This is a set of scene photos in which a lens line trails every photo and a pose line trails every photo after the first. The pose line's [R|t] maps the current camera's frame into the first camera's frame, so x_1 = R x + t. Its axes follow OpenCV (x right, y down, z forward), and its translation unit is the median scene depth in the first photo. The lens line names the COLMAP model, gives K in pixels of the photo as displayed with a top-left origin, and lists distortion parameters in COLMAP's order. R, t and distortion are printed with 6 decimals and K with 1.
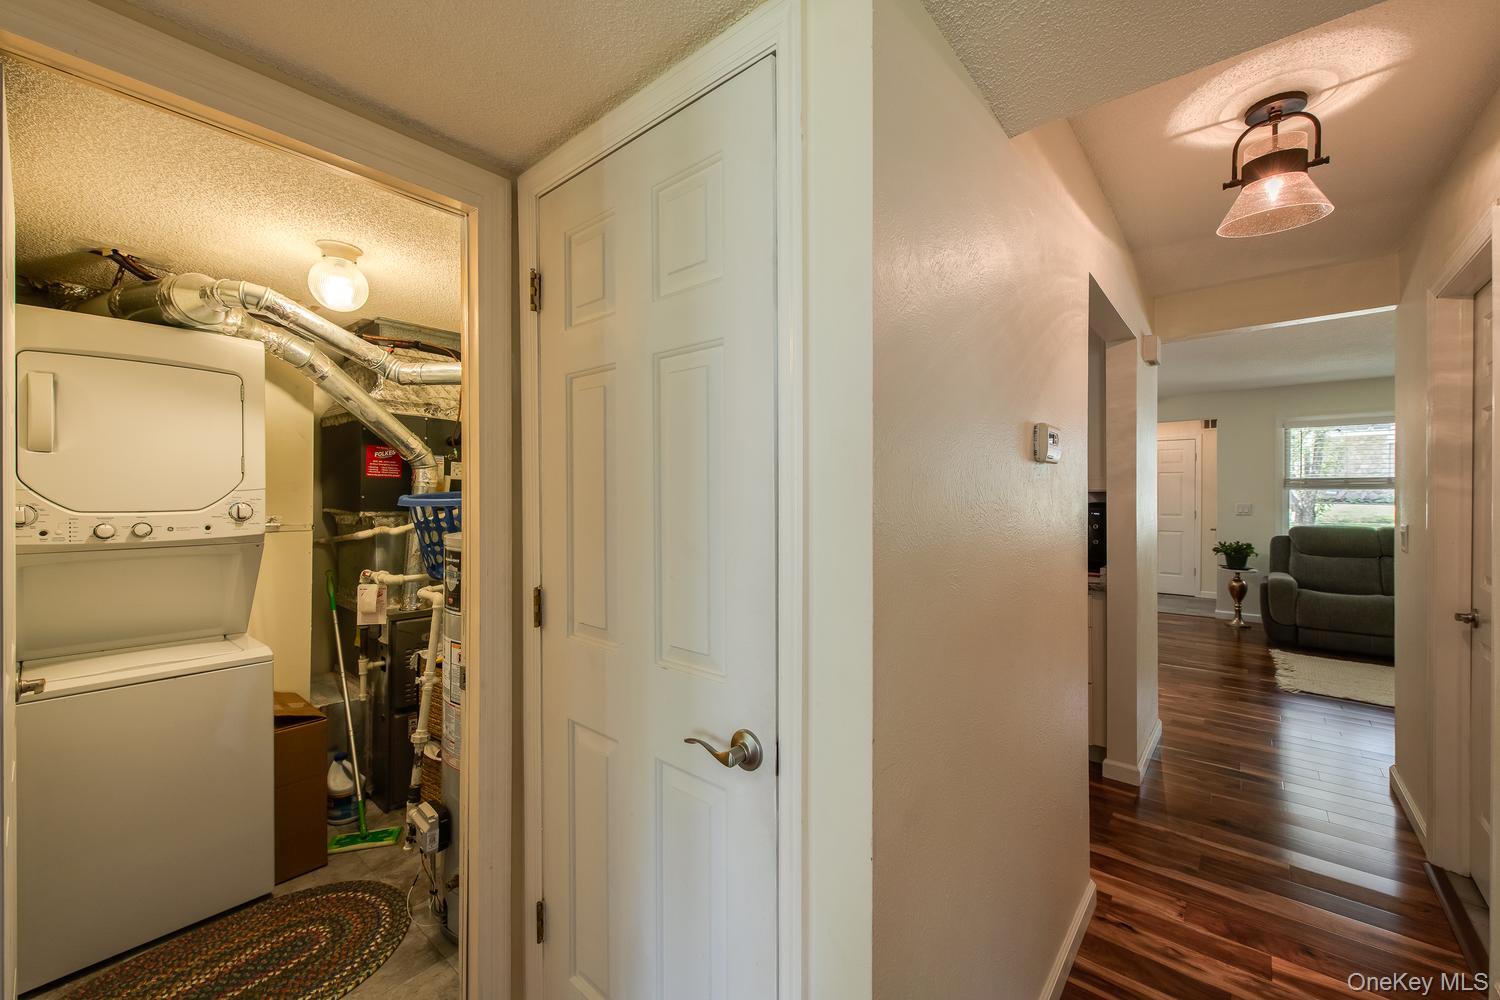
lens RADIAL K [[592.6, 0, 748.1], [0, 592.6, 494.8], [0, 0, 1]] dist [0.010366, -0.004627]
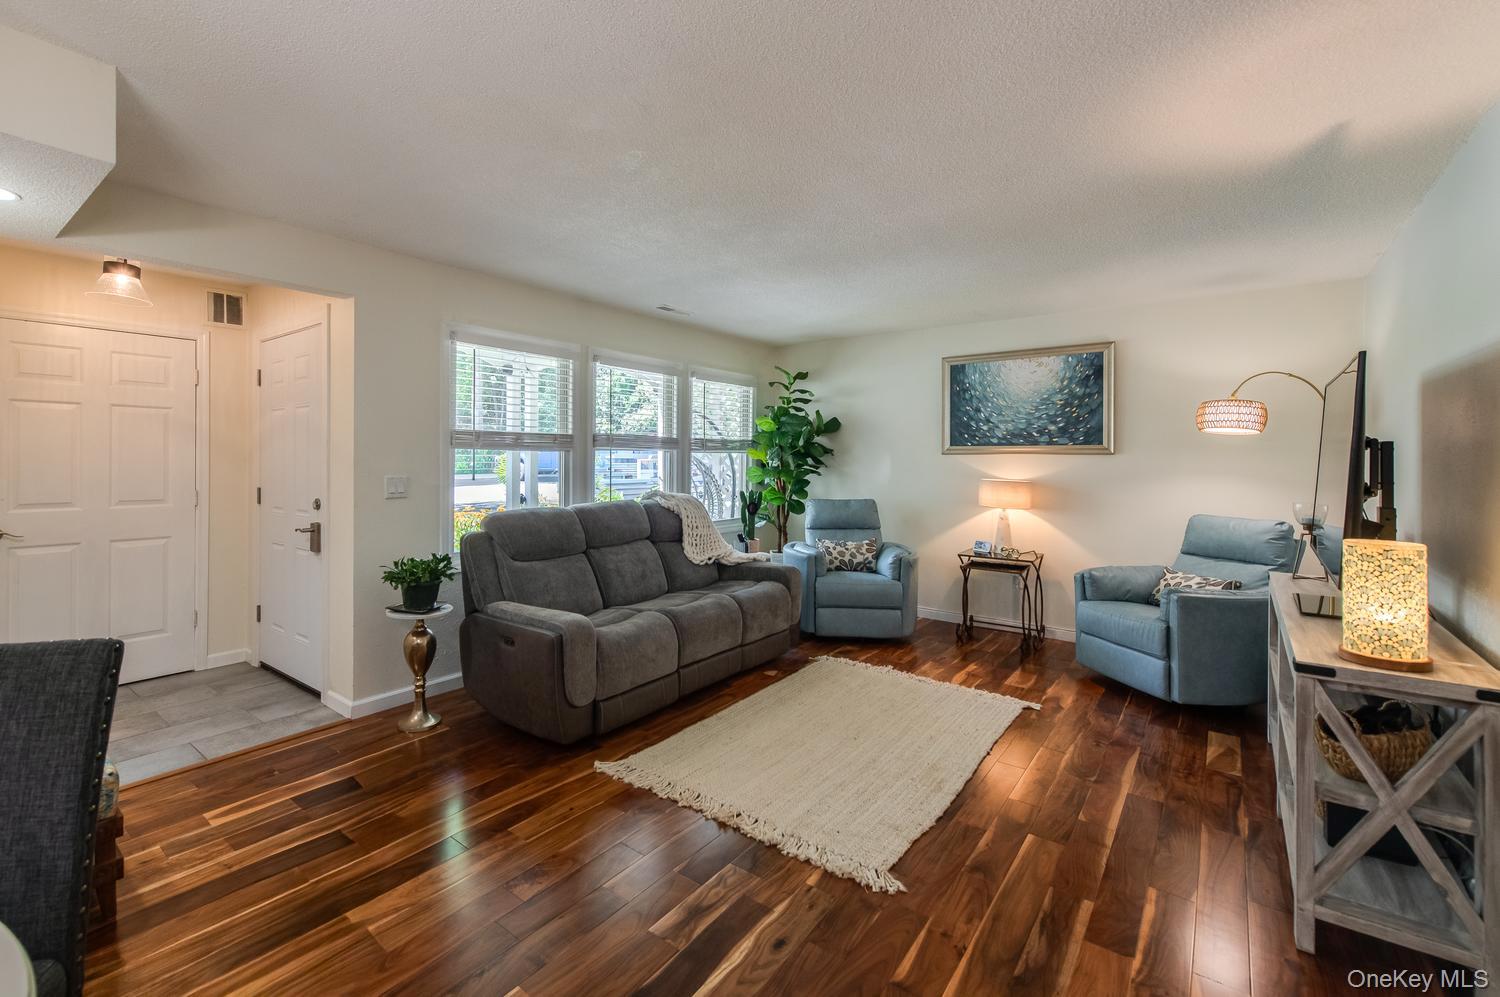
lens RADIAL K [[649.8, 0, 685.3], [0, 649.8, 457.9], [0, 0, 1]] dist [0.008864, -0.001368]
pose [[-0.011326, 0.000144, 0.999936, 0.573681], [-0.004454, 0.999990, -0.000195, -0.002241], [-0.999926, -0.004456, -0.011325, 1.608572]]
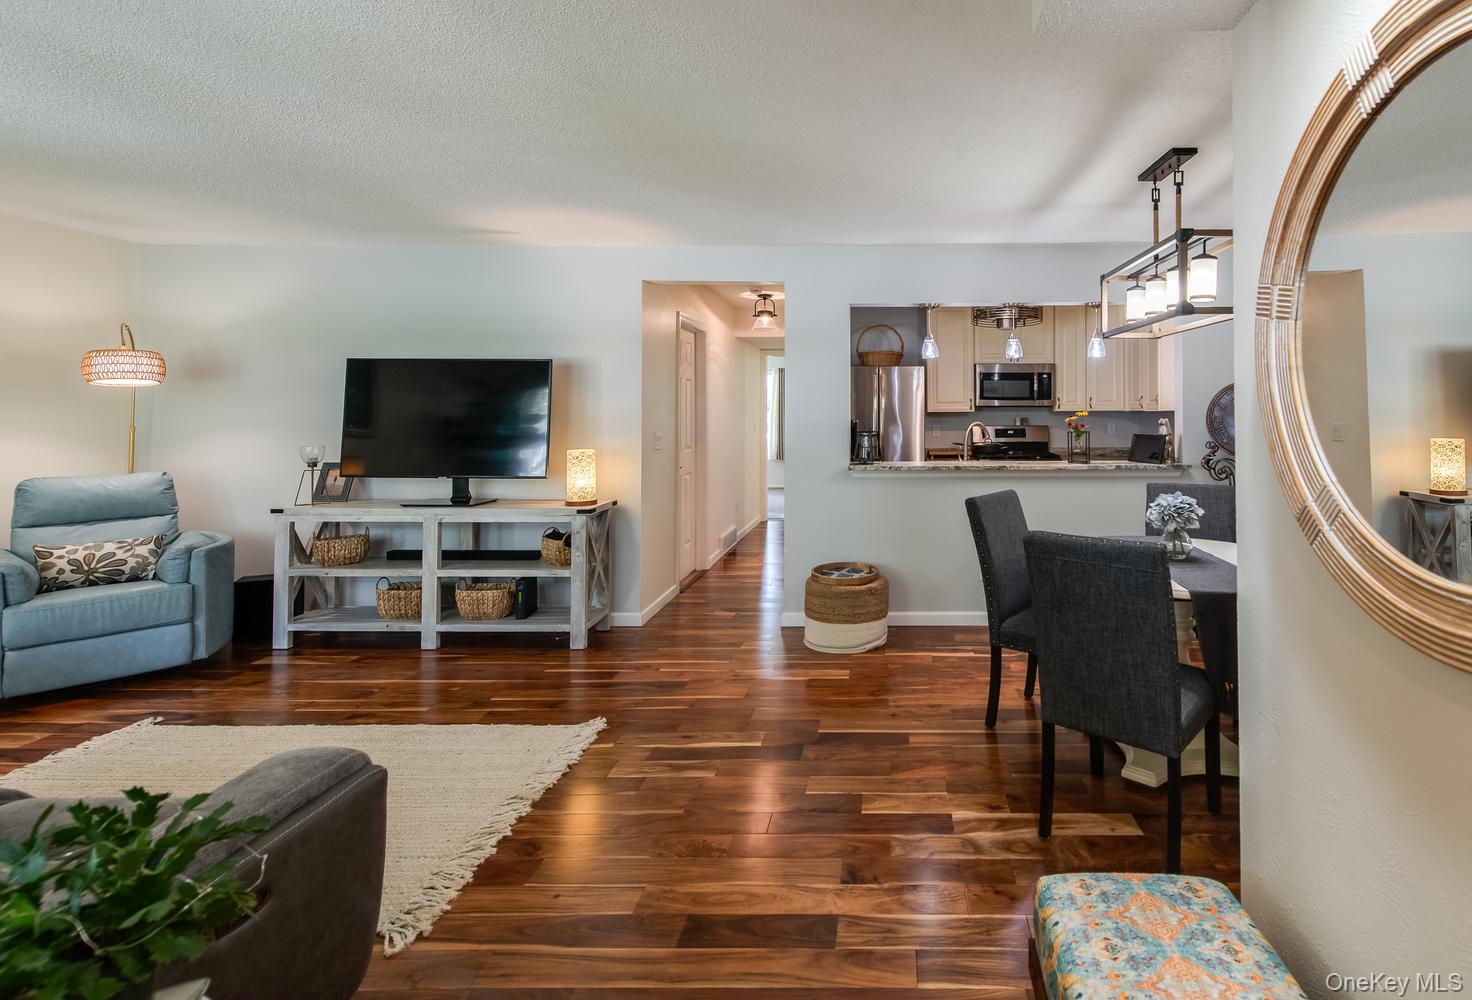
lens RADIAL K [[713.0, 0, 899.6], [0, 713.0, 405.0], [0, 0, 1]] dist [0.003410, -0.002193]
pose [[-0.758688, -0.005291, -0.651433, 1.602912], [0.000785, 0.999959, -0.009036, -0.004652], [0.651454, -0.007367, -0.758652, 2.460687]]
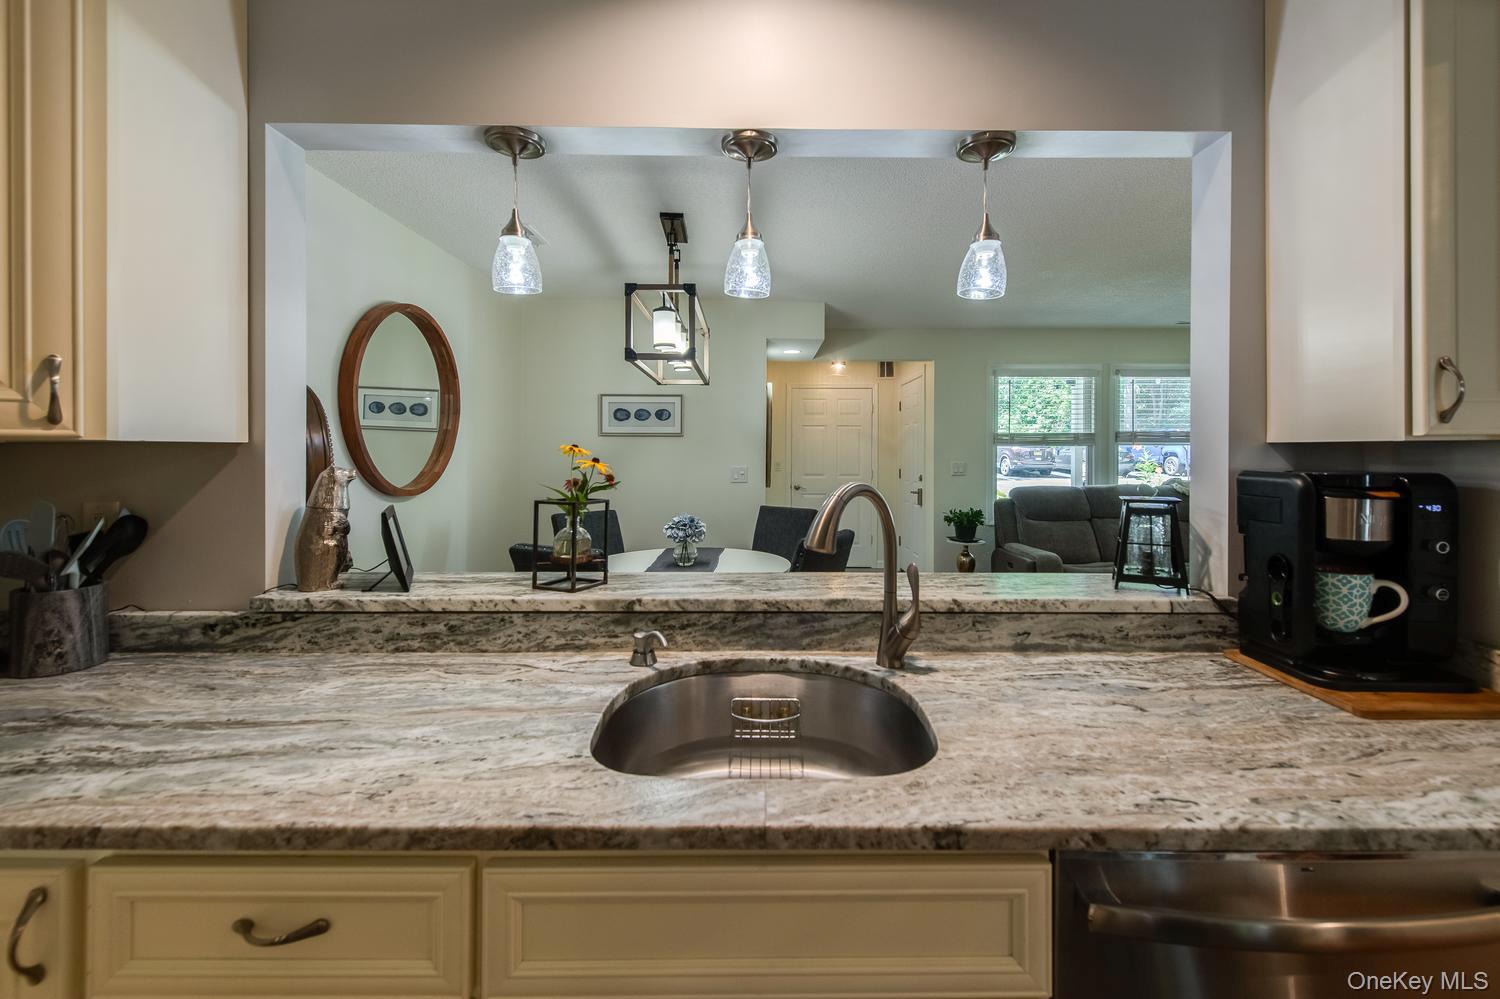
lens RADIAL K [[592.6, 0, 754.7], [0, 592.6, 454.1], [0, 0, 1]] dist [0.010366, -0.004627]
pose [[0.778578, -0.002697, 0.627542, 0.138815], [0.000299, 0.999992, 0.003926, 0.000315], [-0.627548, -0.002869, 0.778573, 1.096159]]
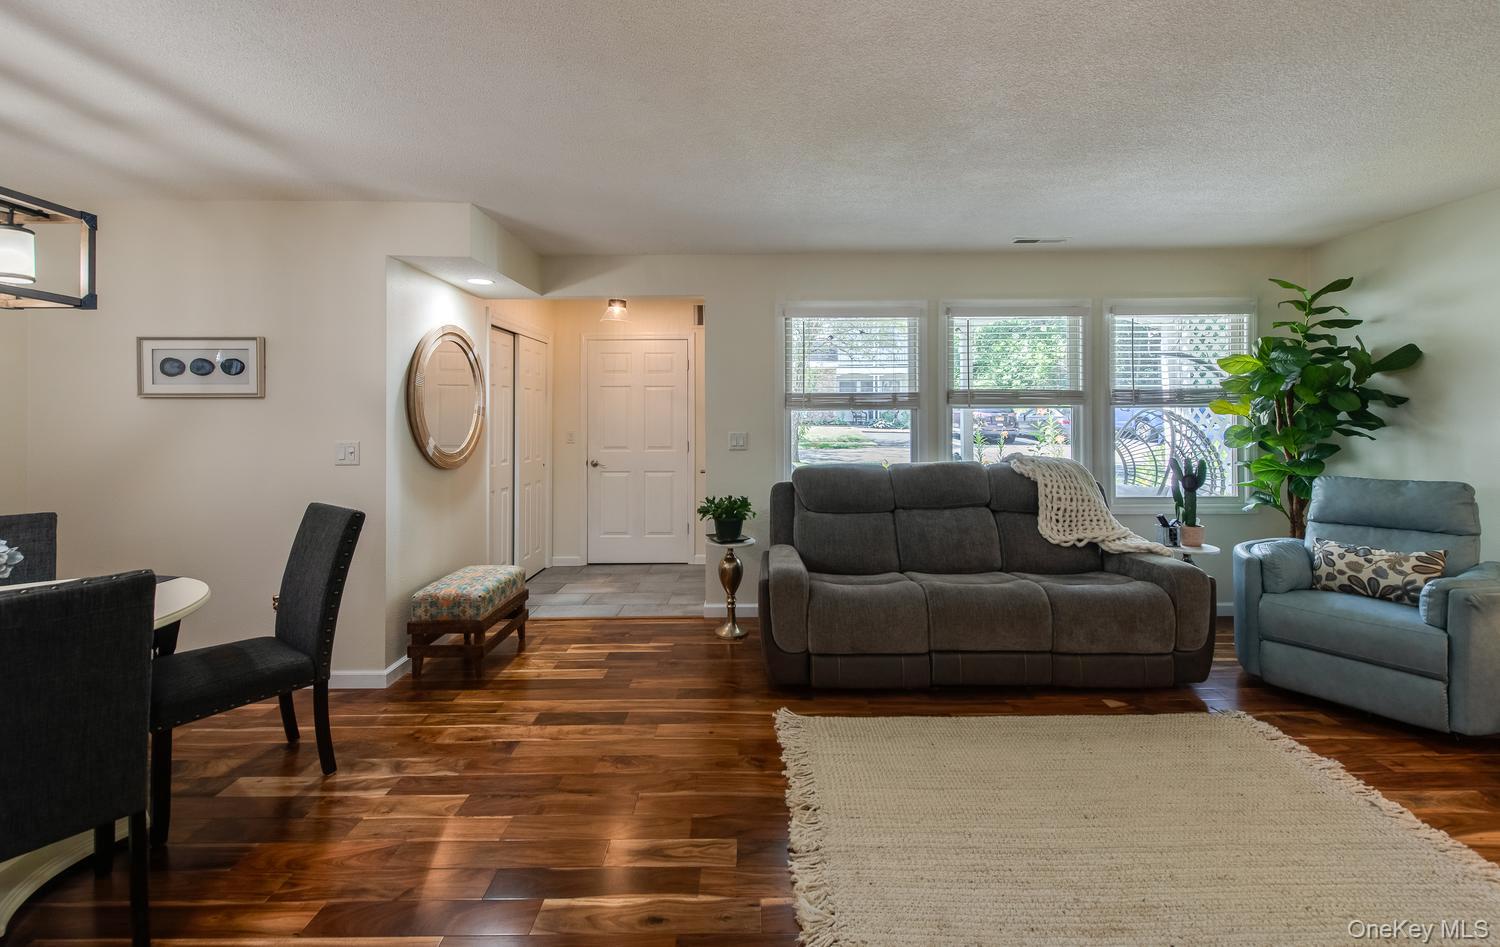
lens RADIAL K [[613.0, 0, 752.5], [0, 613.0, 415.1], [0, 0, 1]] dist [0.006090, -0.000674]
pose [[0.764716, -0.001476, 0.644366, 0.890761], [0.006457, 0.999965, -0.005372, 0.000805], [-0.644335, 0.008269, 0.764698, 1.032999]]
